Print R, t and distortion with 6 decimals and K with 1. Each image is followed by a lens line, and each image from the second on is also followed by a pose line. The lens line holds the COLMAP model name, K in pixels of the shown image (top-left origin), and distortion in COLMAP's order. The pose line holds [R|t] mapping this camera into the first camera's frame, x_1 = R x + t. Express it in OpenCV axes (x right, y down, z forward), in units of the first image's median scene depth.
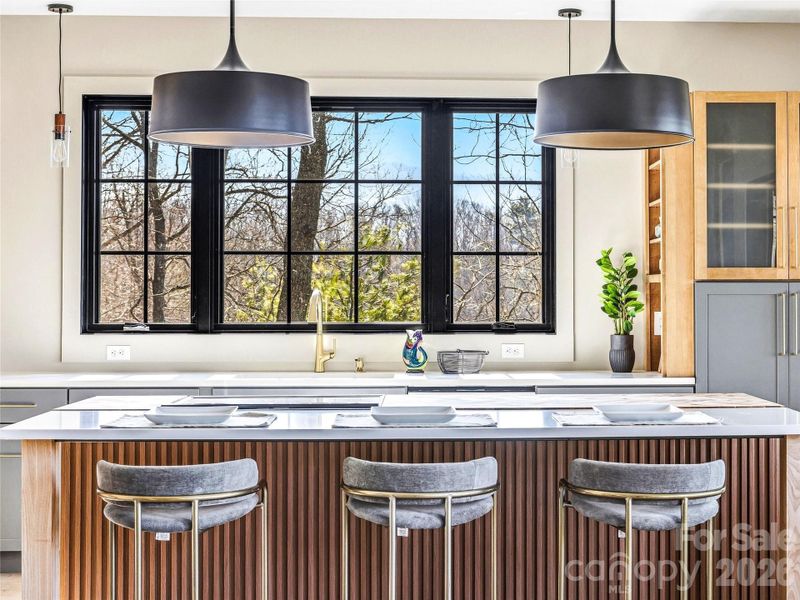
lens RADIAL K [[1373.6, 0, 399.9], [0, 1373.6, 299.5], [0, 0, 1]] dist [0.011296, 0.000000]
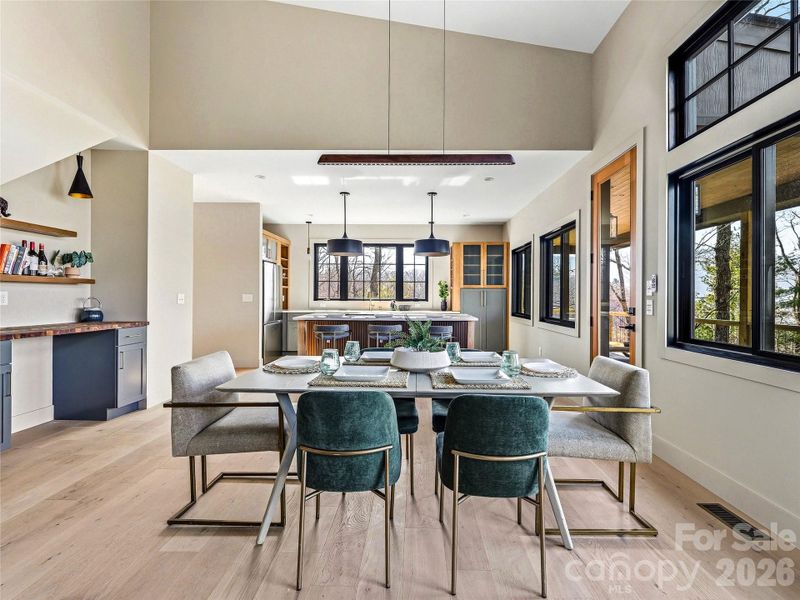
lens RADIAL K [[371.6, 0, 384.0], [0, 371.6, 302.1], [0, 0, 1]] dist [-0.005353, -0.000802]
pose [[0.998727, 0.005222, -0.050167, 0.039094], [-0.004510, 0.999888, 0.014300, 0.012320], [0.050236, -0.014055, 0.998638, -0.116800]]
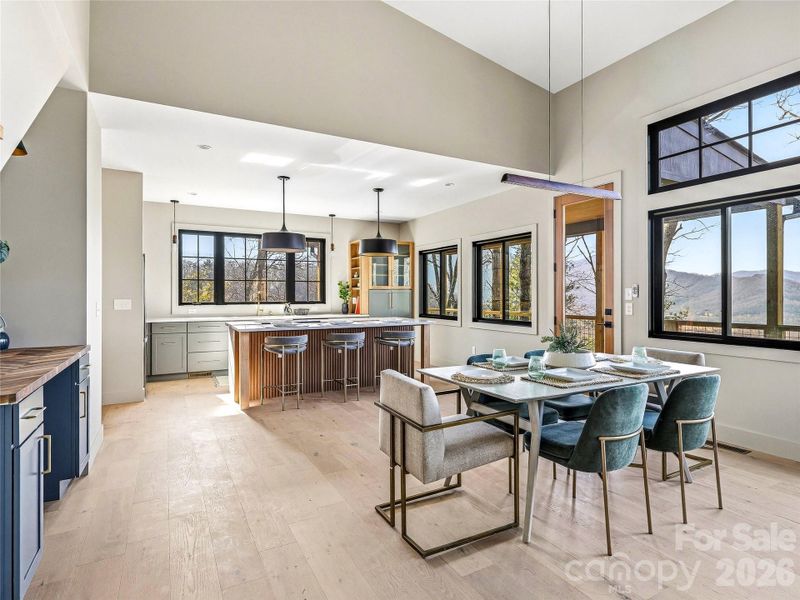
lens RADIAL K [[434.4, 0, 401.7], [0, 434.4, 298.5], [0, 0, 1]] dist [-0.006197, -0.000663]
pose [[0.899024, -0.006563, 0.437851, -0.212513], [0.003504, 0.999963, 0.007795, 0.003203], [-0.437886, -0.005473, 0.899014, -0.114324]]
